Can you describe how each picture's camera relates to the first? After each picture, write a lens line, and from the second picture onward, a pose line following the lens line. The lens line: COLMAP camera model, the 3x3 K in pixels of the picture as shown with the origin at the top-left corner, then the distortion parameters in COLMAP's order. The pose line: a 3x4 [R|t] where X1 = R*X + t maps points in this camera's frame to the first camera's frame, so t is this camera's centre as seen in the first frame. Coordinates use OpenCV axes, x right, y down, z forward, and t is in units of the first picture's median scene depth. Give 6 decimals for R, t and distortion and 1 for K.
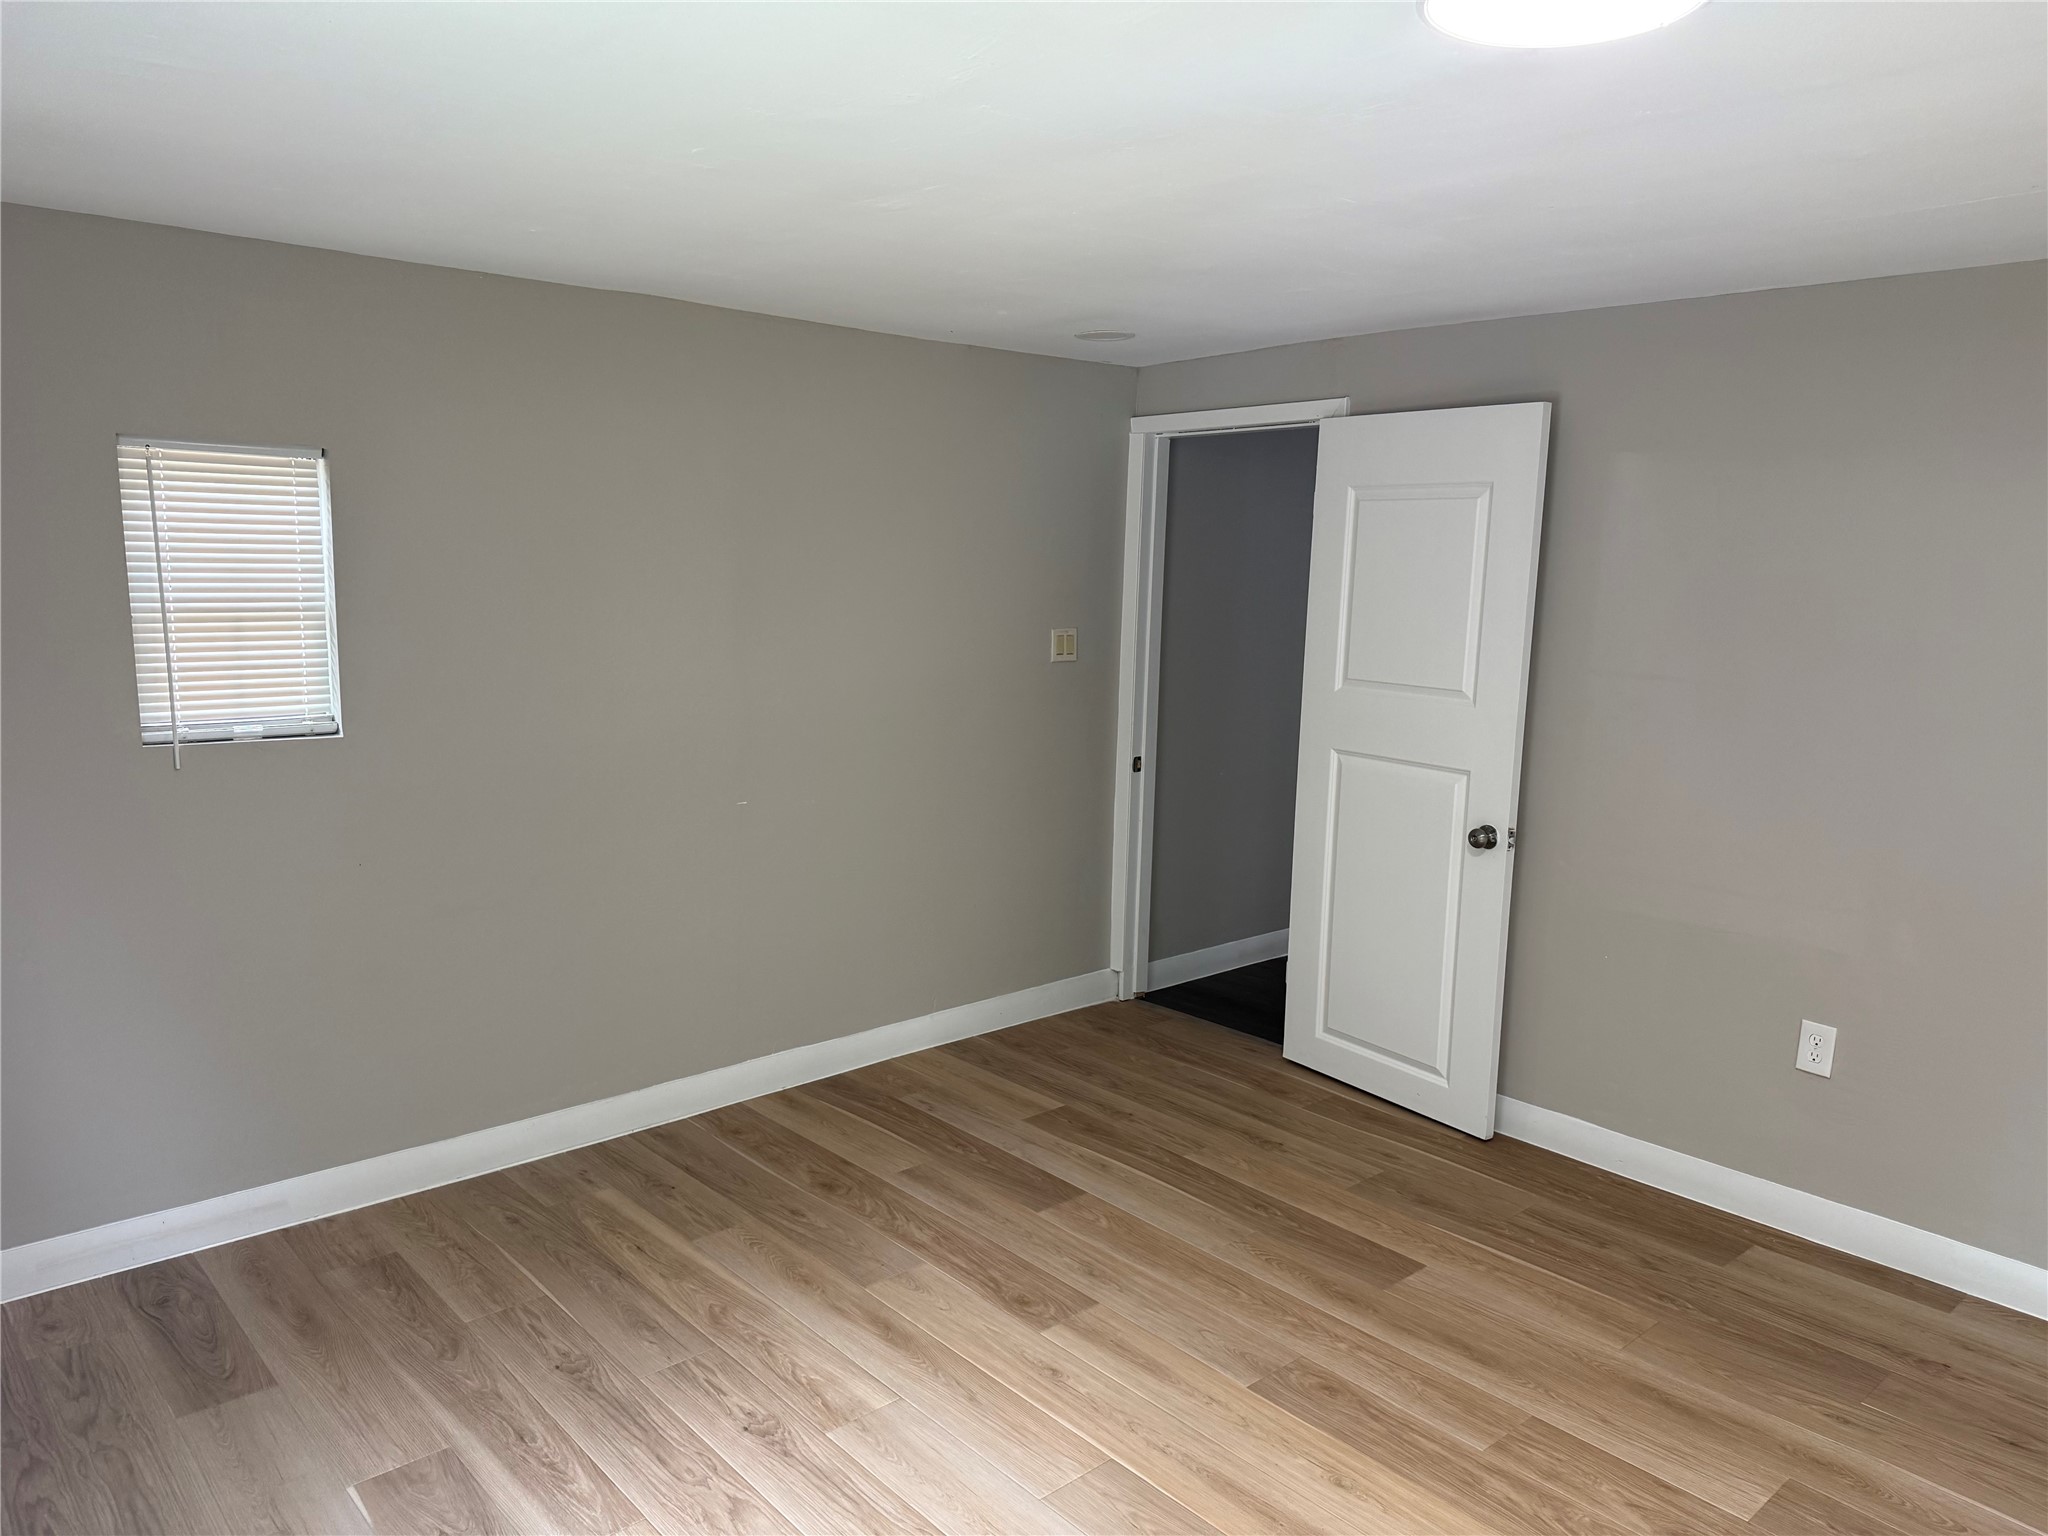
lens RADIAL K [[1448.0, 0, 1020.2], [0, 1448.0, 767.9], [0, 0, 1]] dist [-0.001977, 0.001888]
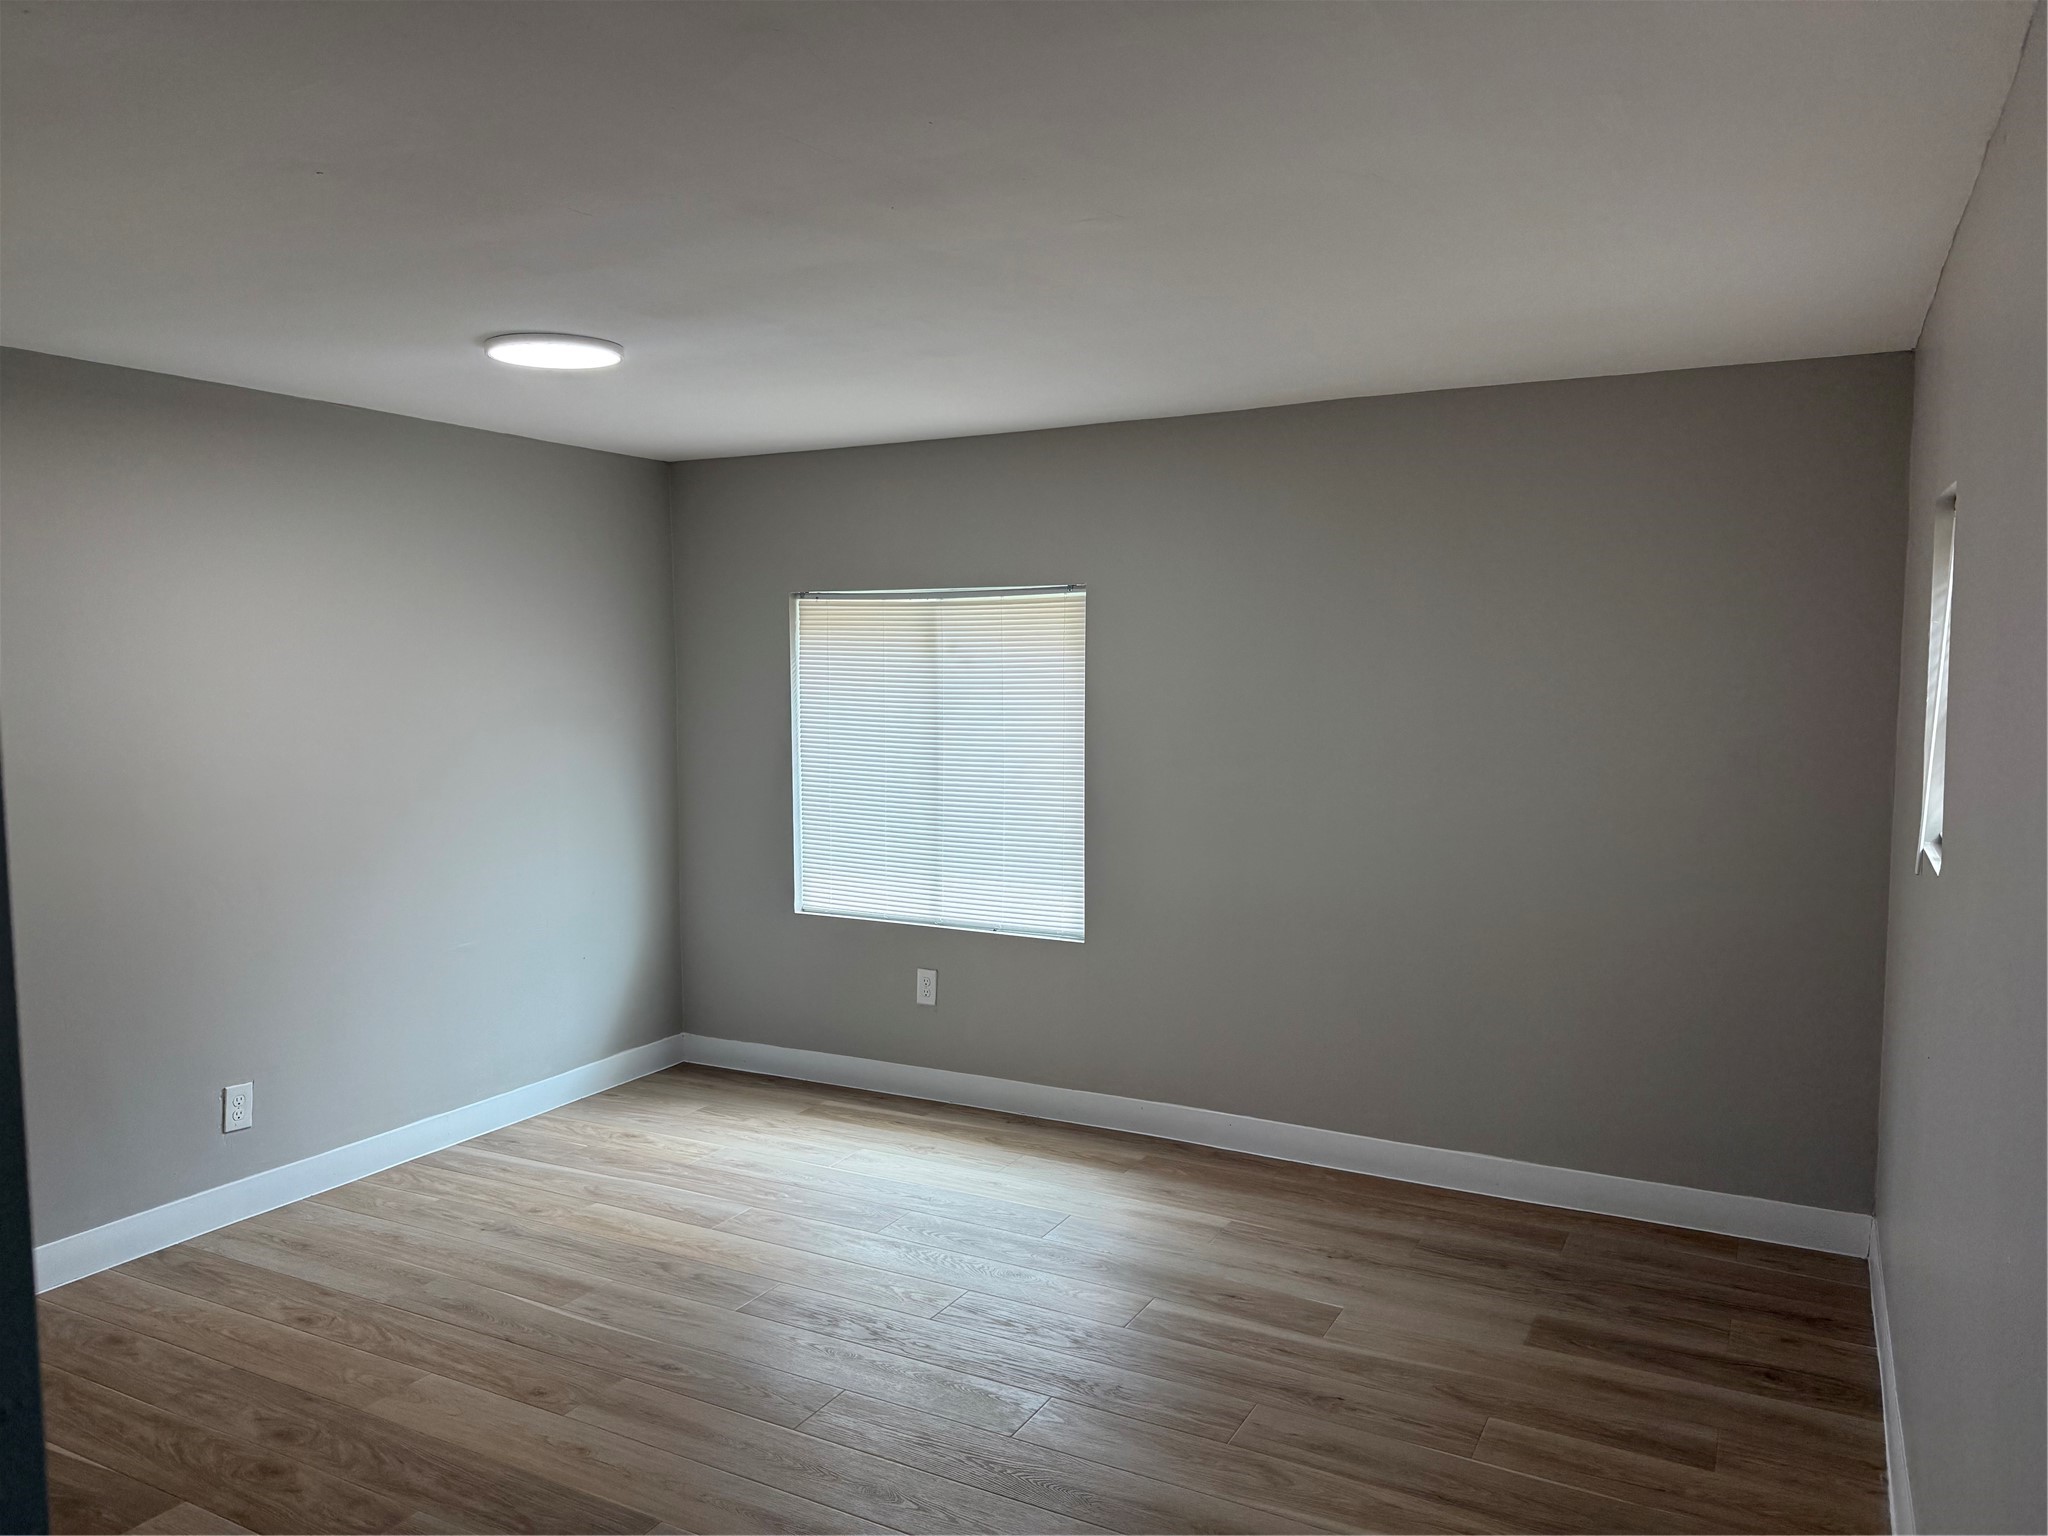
lens RADIAL K [[1448.0, 0, 1026.9], [0, 1448.0, 769.0], [0, 0, 1]] dist [-0.001977, 0.001888]
pose [[-0.940981, 0.008079, -0.338363, 0.229882], [-0.064312, 0.977233, 0.202185, -0.213484], [0.332293, 0.212013, -0.919039, 1.708368]]
